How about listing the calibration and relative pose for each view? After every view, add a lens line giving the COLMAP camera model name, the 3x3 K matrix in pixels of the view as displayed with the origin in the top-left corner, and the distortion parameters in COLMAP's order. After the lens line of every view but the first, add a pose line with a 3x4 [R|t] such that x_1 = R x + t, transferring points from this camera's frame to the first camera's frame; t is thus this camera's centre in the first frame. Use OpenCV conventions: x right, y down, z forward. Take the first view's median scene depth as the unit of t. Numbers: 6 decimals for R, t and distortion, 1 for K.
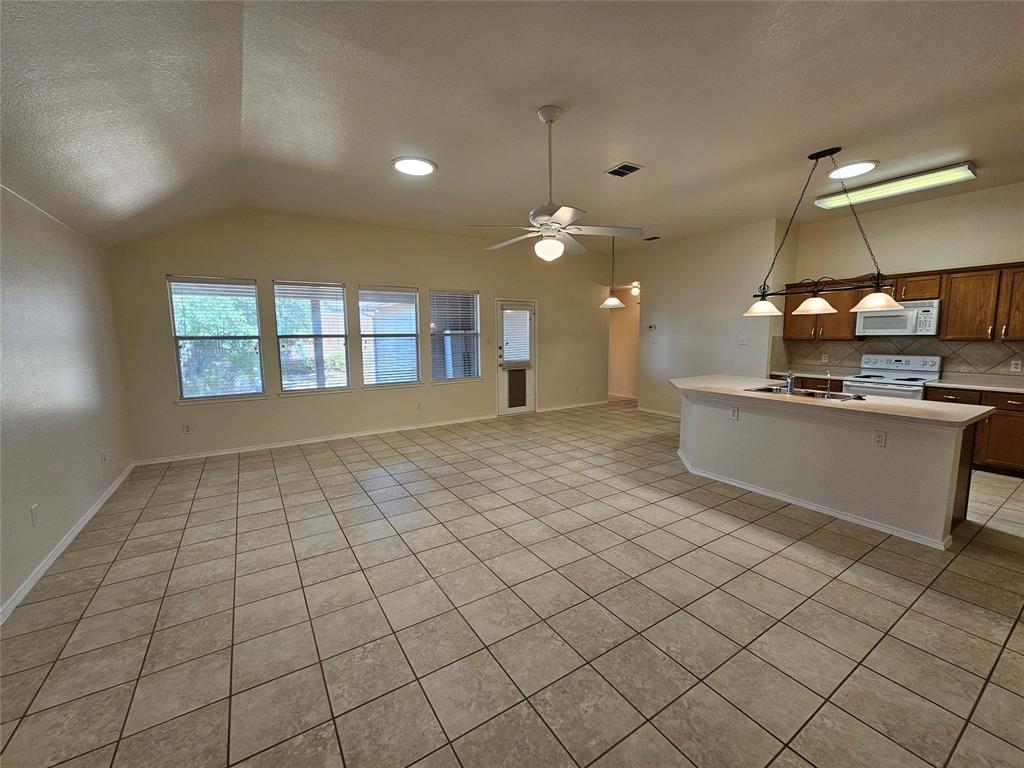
lens RADIAL K [[418.5, 0, 517.9], [0, 418.5, 381.7], [0, 0, 1]] dist [-0.002624, 0.000374]
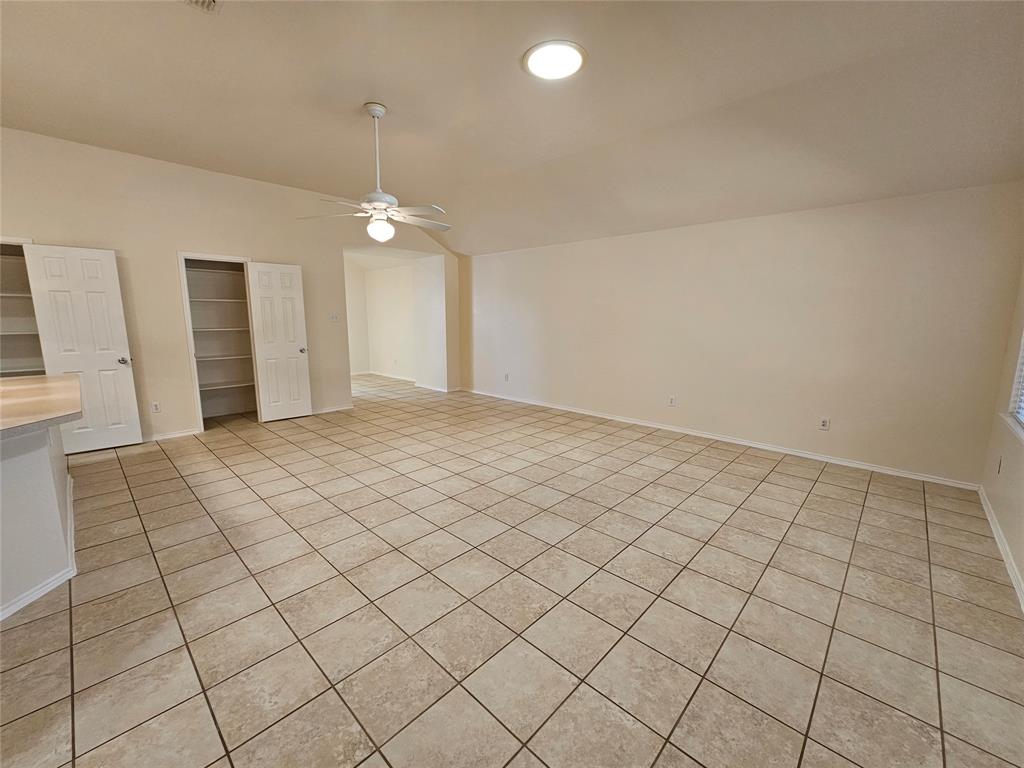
lens RADIAL K [[418.5, 0, 517.9], [0, 418.5, 381.7], [0, 0, 1]] dist [-0.002624, 0.000374]
pose [[-0.971370, 0.041670, -0.233891, -0.002610], [-0.023438, 0.962886, 0.268890, -0.141298], [0.236415, 0.266673, -0.934341, 1.359193]]
